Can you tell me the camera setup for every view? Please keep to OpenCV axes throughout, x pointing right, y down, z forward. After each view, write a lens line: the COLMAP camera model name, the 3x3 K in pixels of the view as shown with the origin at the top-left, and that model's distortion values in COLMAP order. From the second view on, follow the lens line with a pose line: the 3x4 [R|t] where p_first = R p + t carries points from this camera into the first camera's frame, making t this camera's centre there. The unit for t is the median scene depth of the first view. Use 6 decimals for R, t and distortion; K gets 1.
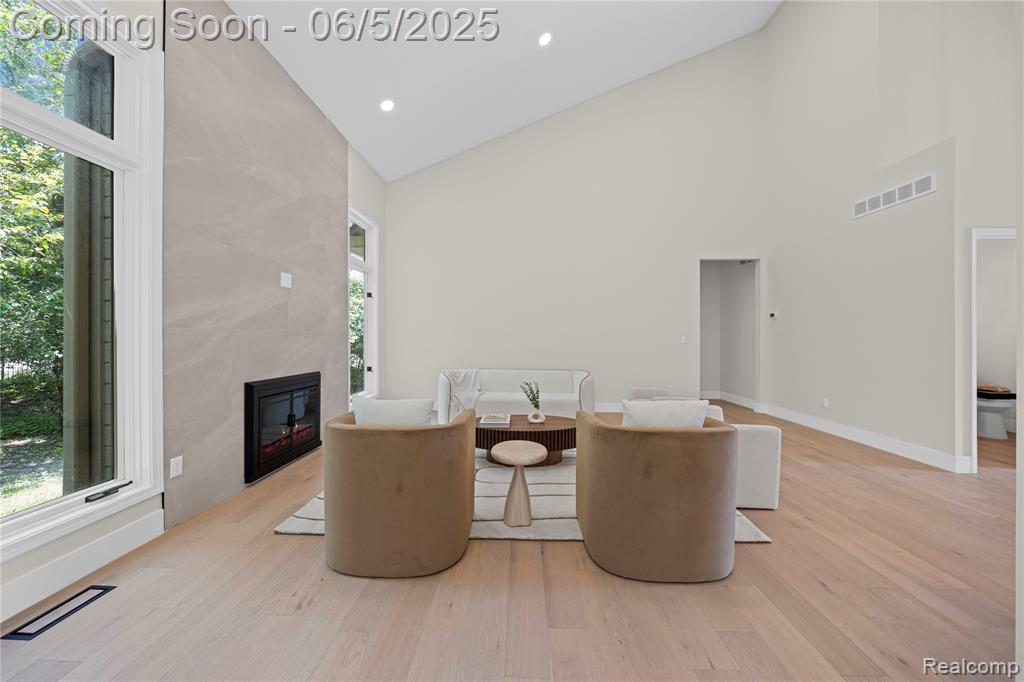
lens RADIAL K [[353.9, 0, 504.3], [0, 353.9, 337.1], [0, 0, 1]] dist [-0.000993, -0.000043]
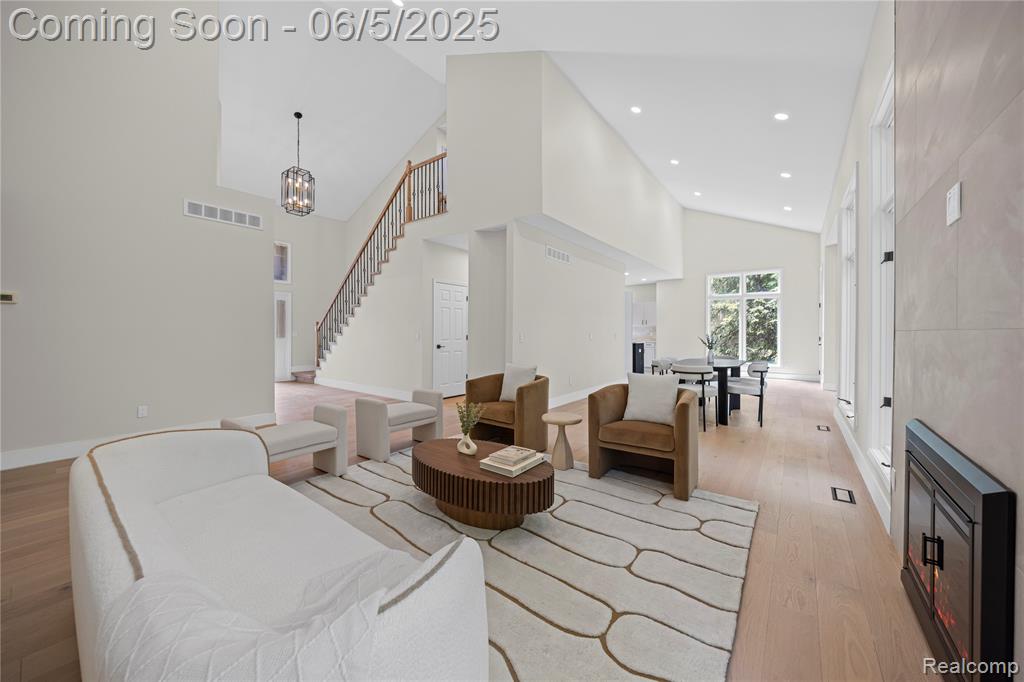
lens RADIAL K [[370.2, 0, 508.1], [0, 370.2, 331.9], [0, 0, 1]] dist [-0.000190, -0.000486]
pose [[-0.816375, -0.008545, 0.577459, -0.502634], [-0.005119, 0.999958, 0.007560, -0.019431], [-0.577500, 0.003215, -0.816385, 1.824622]]
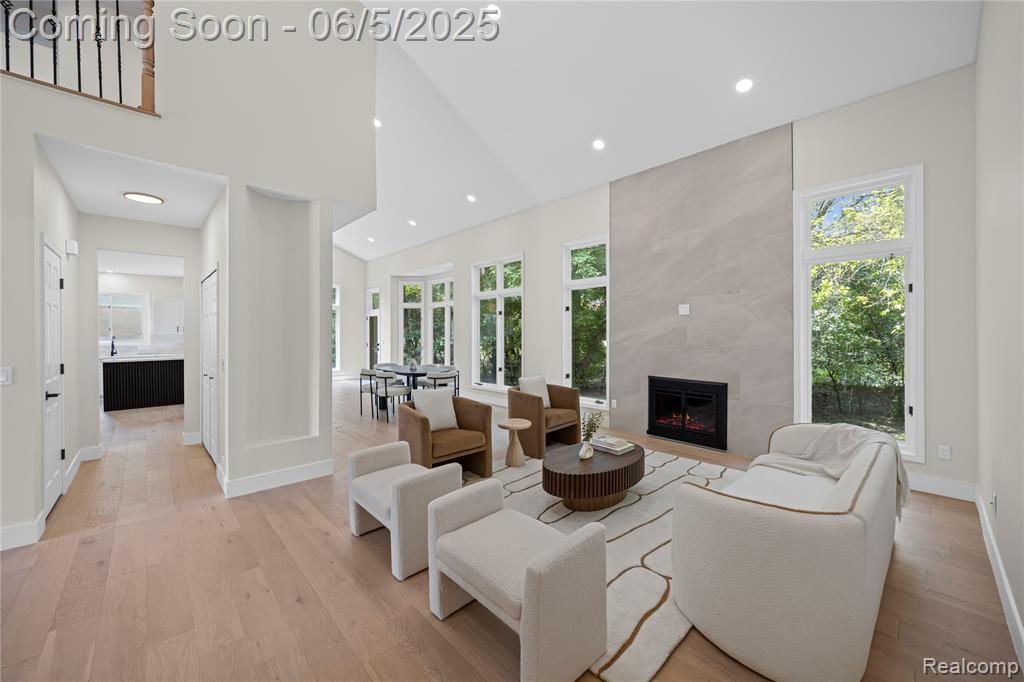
lens RADIAL K [[384.5, 0, 509.9], [0, 384.5, 334.5], [0, 0, 1]] dist [-0.006349, -0.000132]
pose [[-0.702221, 0.000018, -0.711959, 1.040623], [-0.002055, 0.999996, 0.002053, -0.073559], [0.711956, 0.002905, -0.702218, 1.766309]]
